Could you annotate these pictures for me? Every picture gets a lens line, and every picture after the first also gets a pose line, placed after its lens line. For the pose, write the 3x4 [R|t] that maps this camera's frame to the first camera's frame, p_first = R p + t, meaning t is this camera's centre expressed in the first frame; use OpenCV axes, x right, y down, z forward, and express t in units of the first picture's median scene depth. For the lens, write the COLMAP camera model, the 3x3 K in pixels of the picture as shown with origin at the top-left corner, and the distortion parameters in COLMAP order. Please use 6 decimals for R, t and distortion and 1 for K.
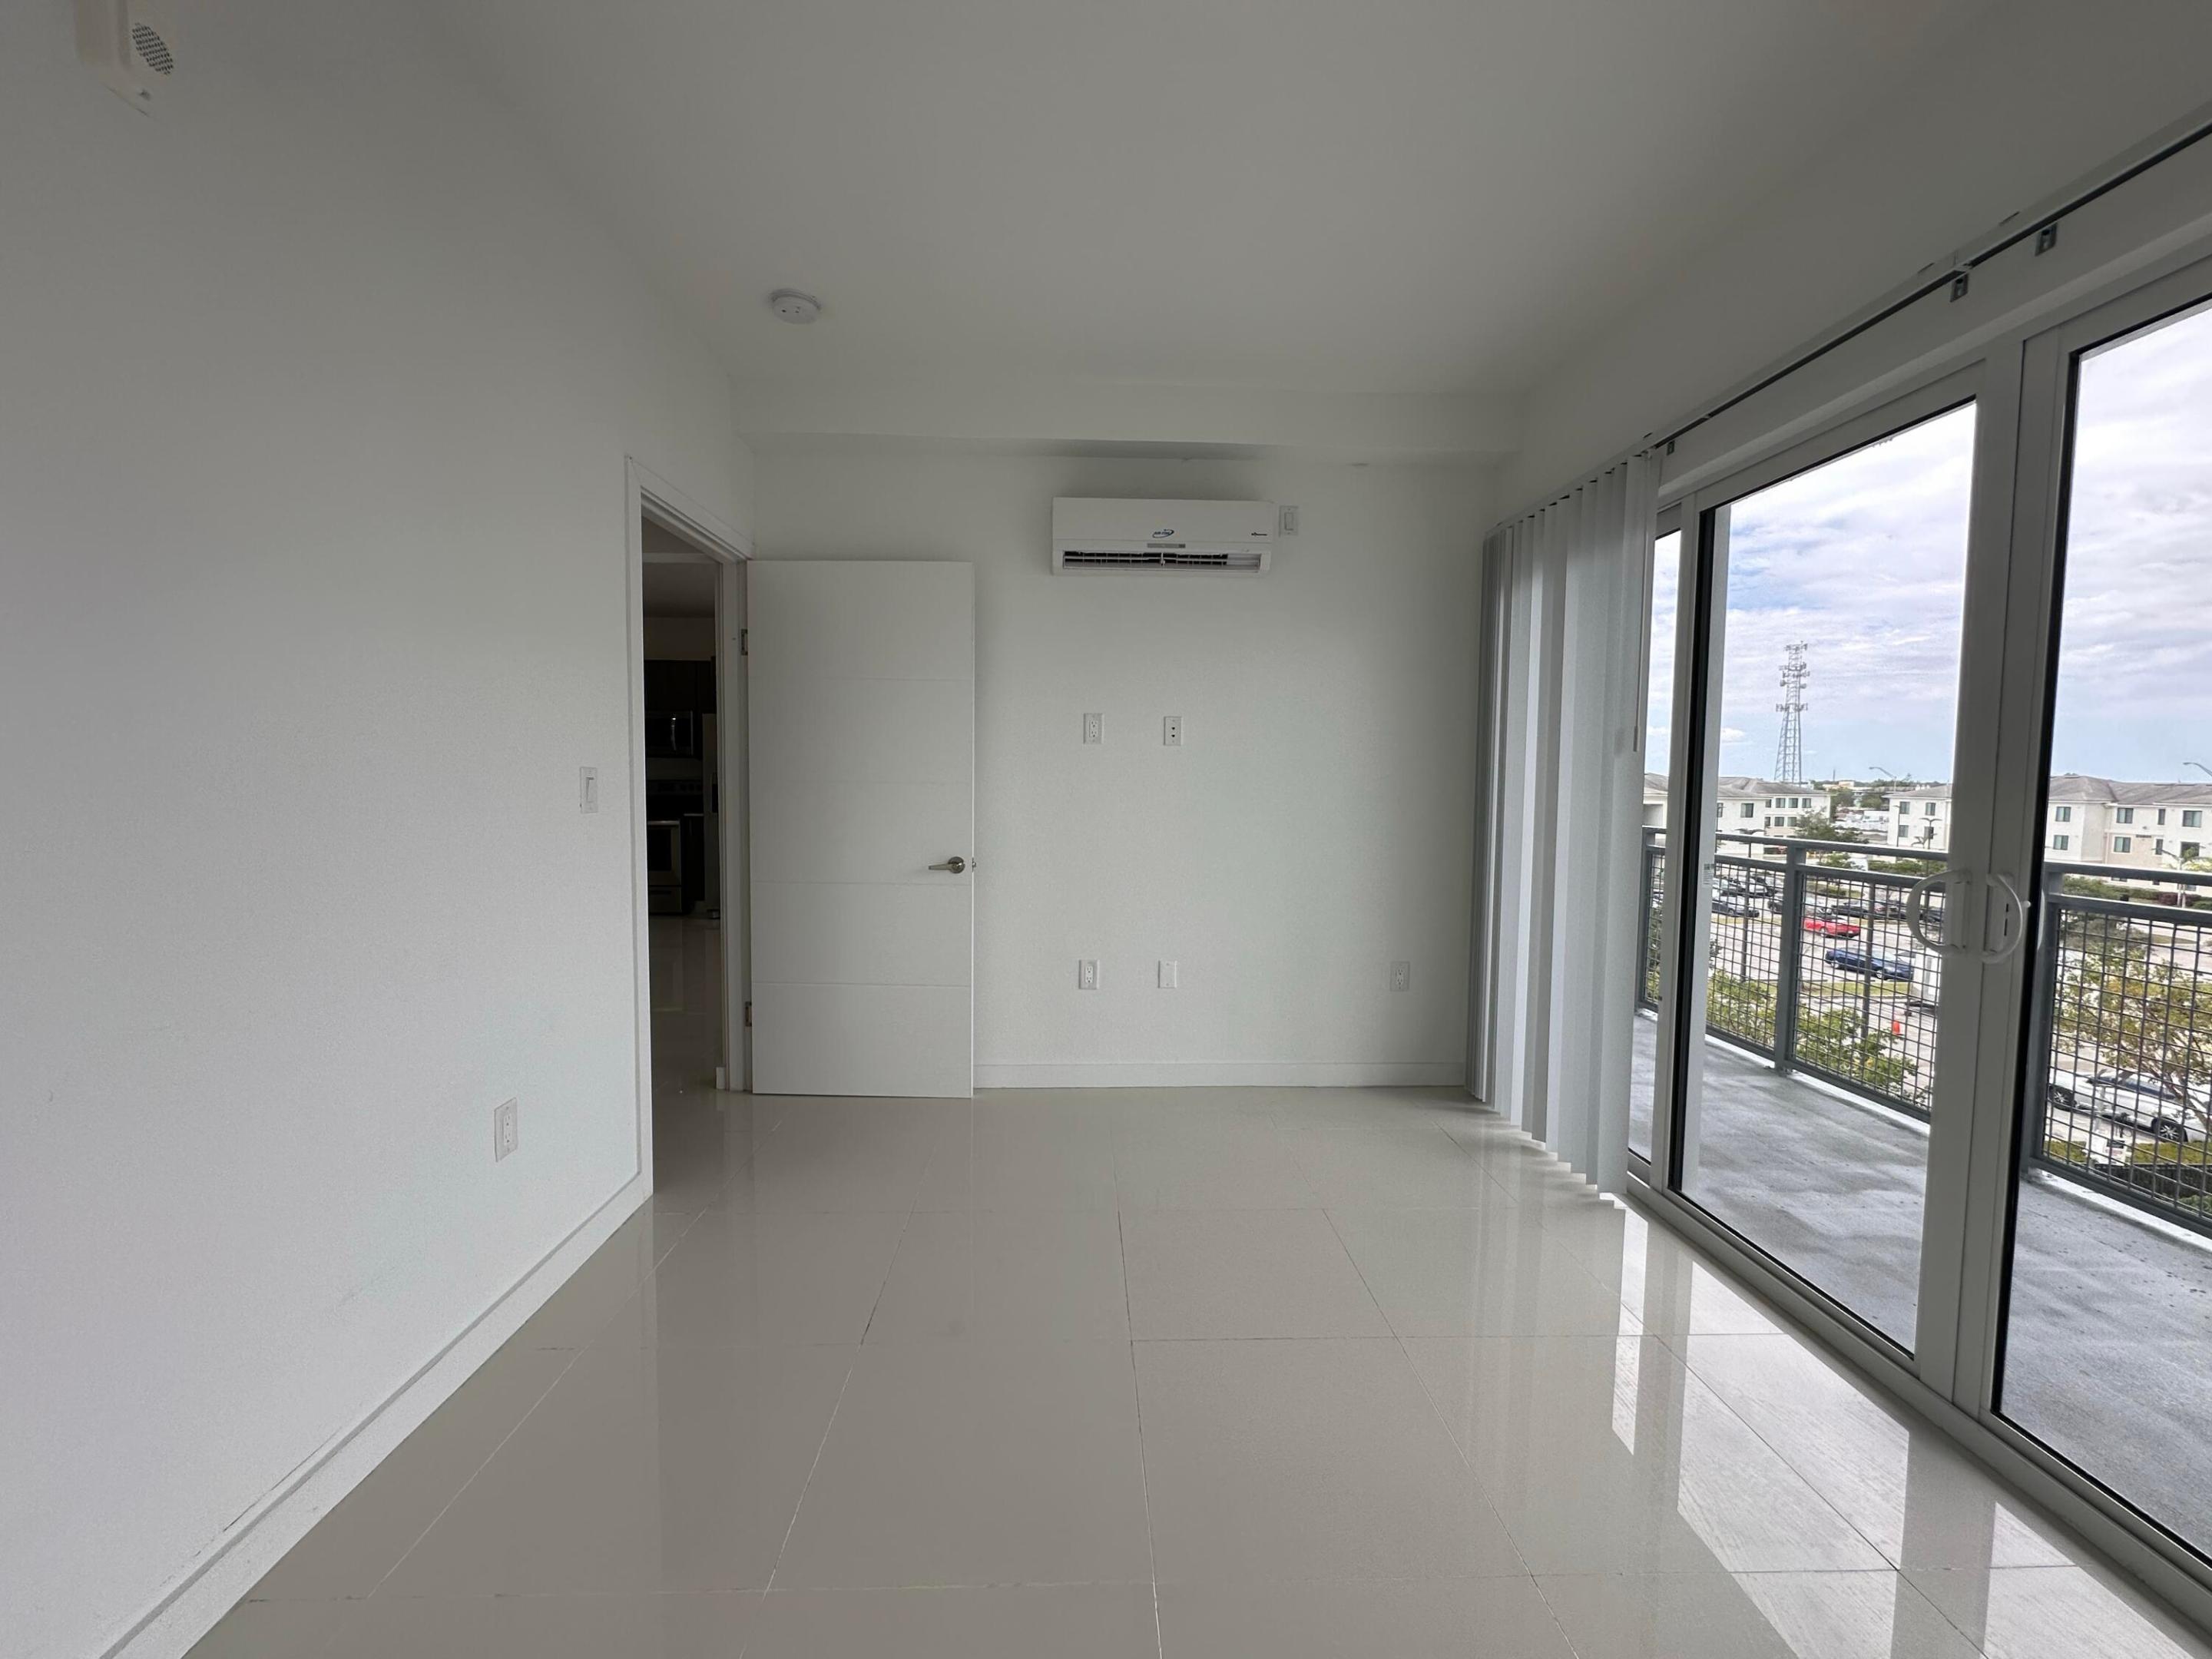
lens RADIAL K [[883.0, 0, 1105.5], [0, 883.0, 825.6], [0, 0, 1]] dist [-0.003314, -0.000018]
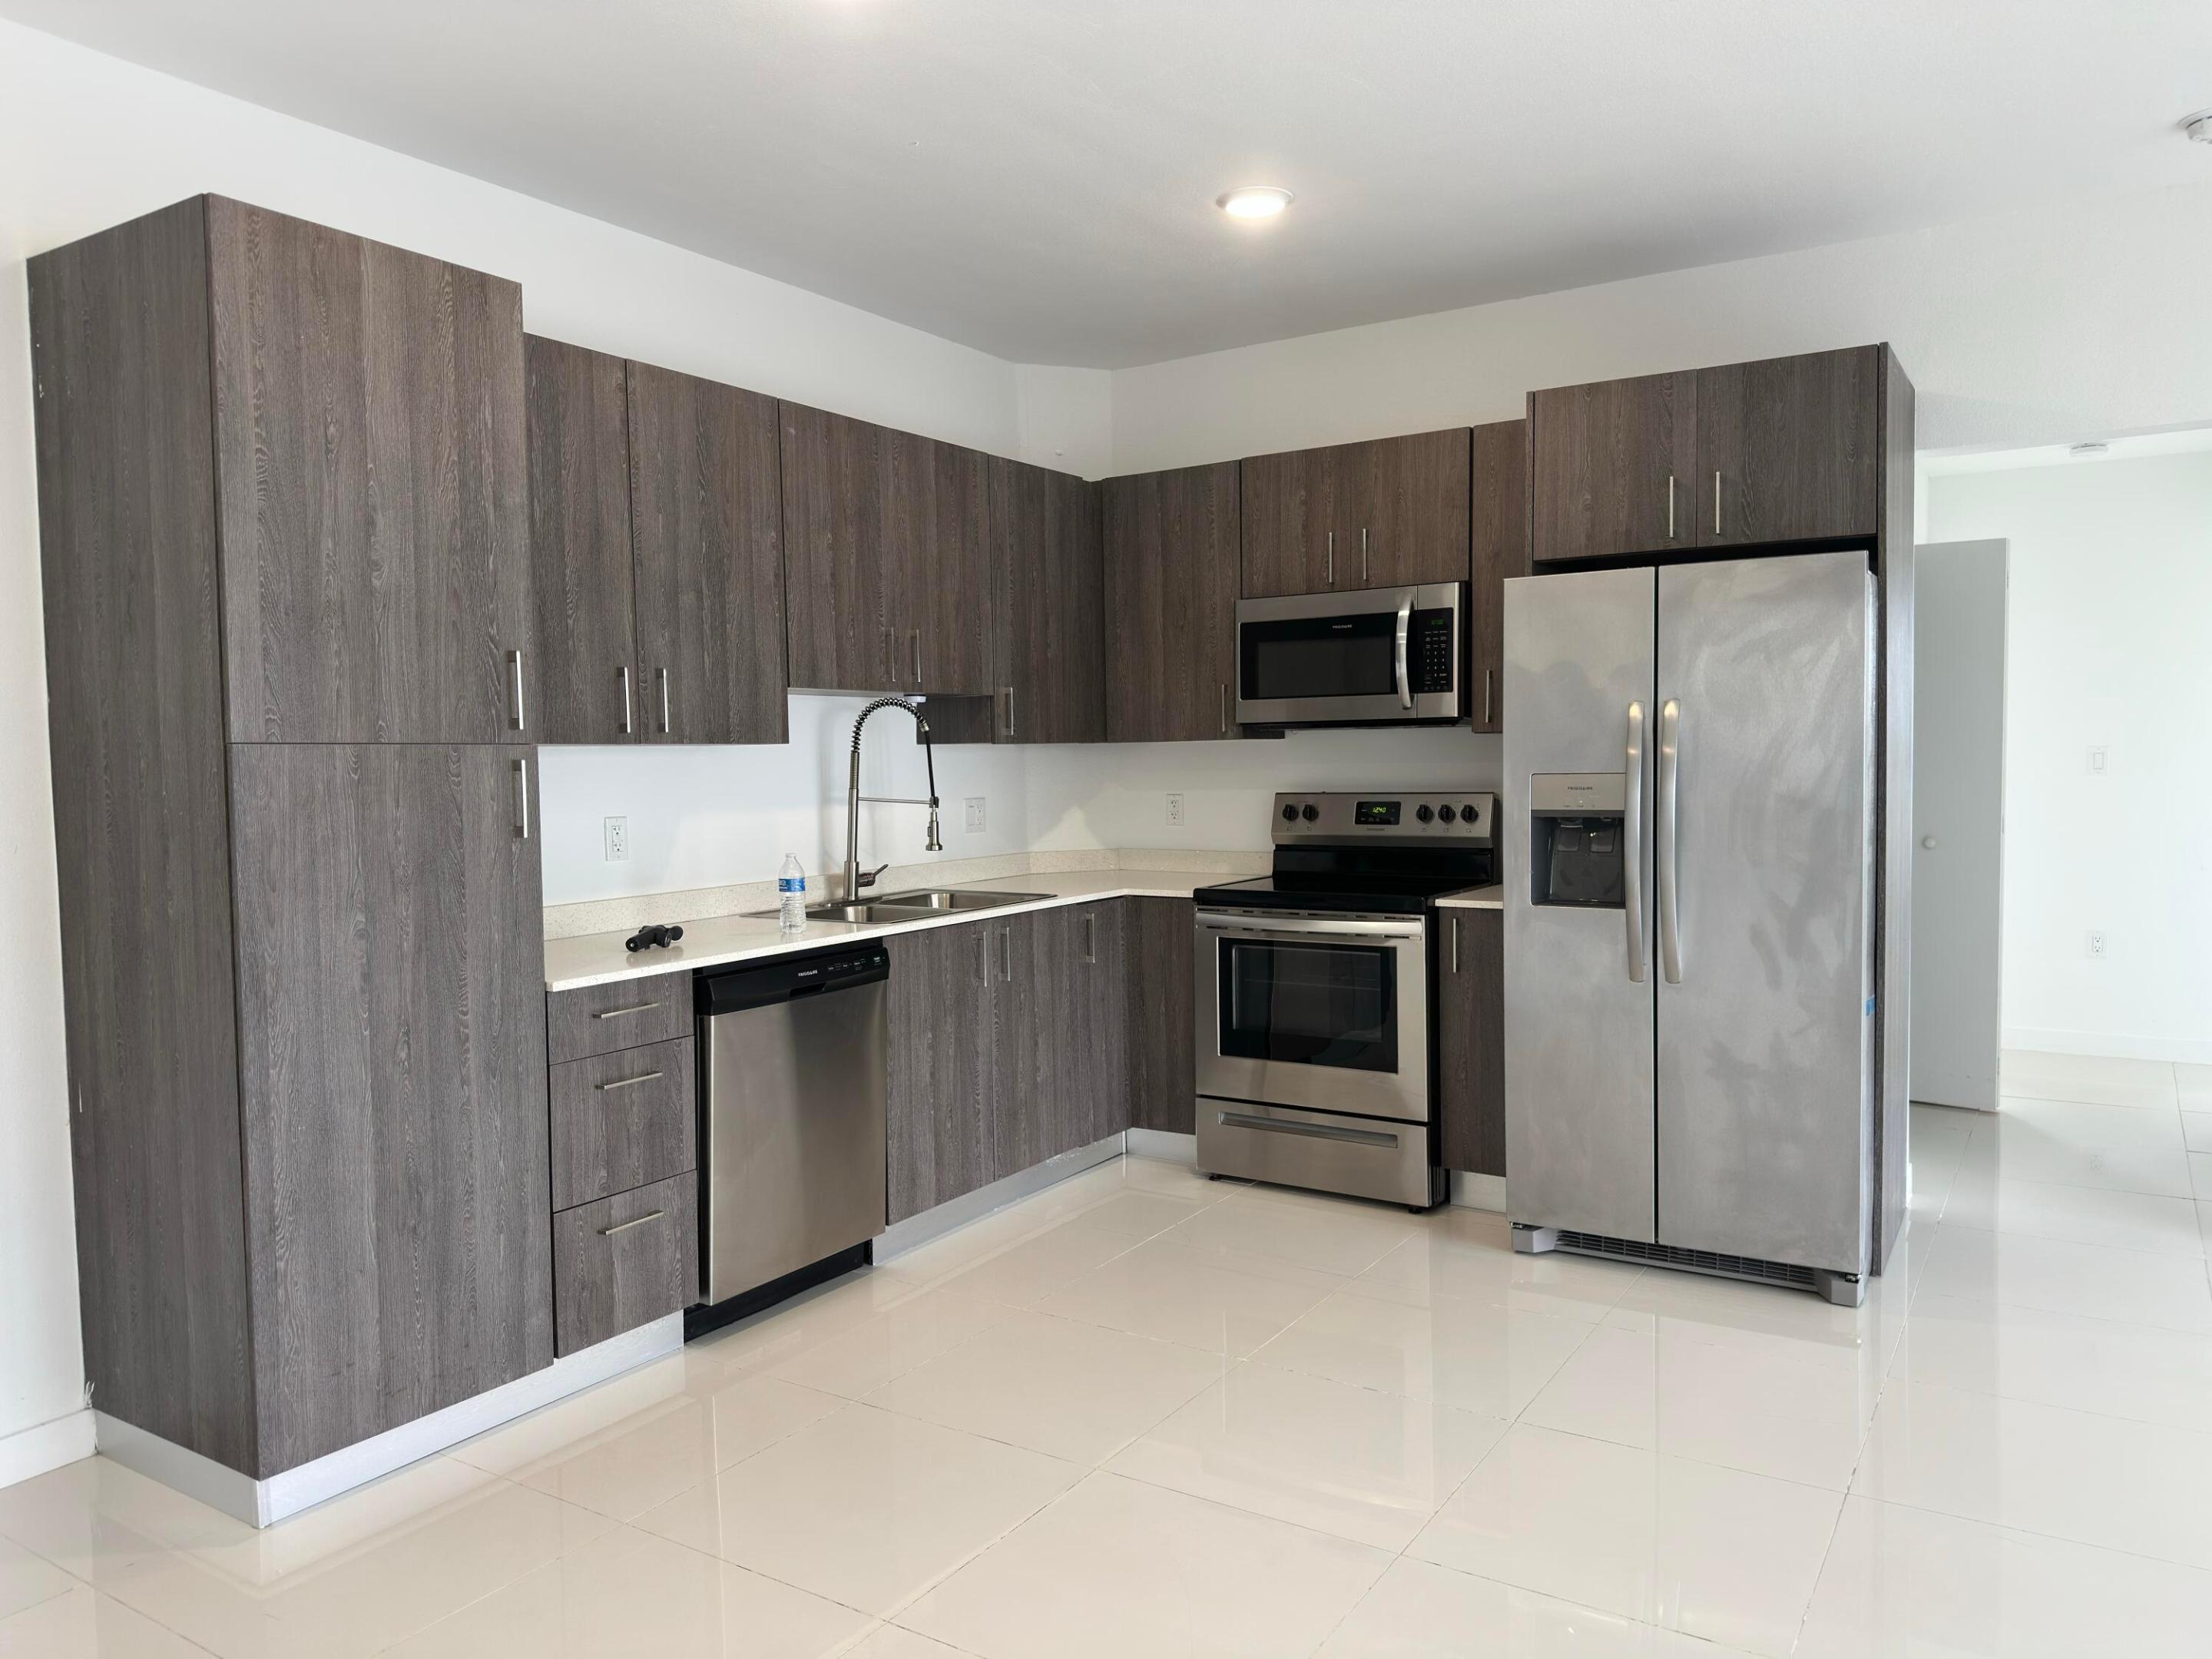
lens RADIAL K [[1544.4, 0, 1106.0], [0, 1544.4, 829.5], [0, 0, 1]] dist [0.177615, -0.352016]
pose [[0.829136, 0.003869, -0.559034, -0.246300], [-0.006524, 0.999975, -0.002755, -0.035145], [0.559009, 0.005931, 0.829140, 0.437226]]
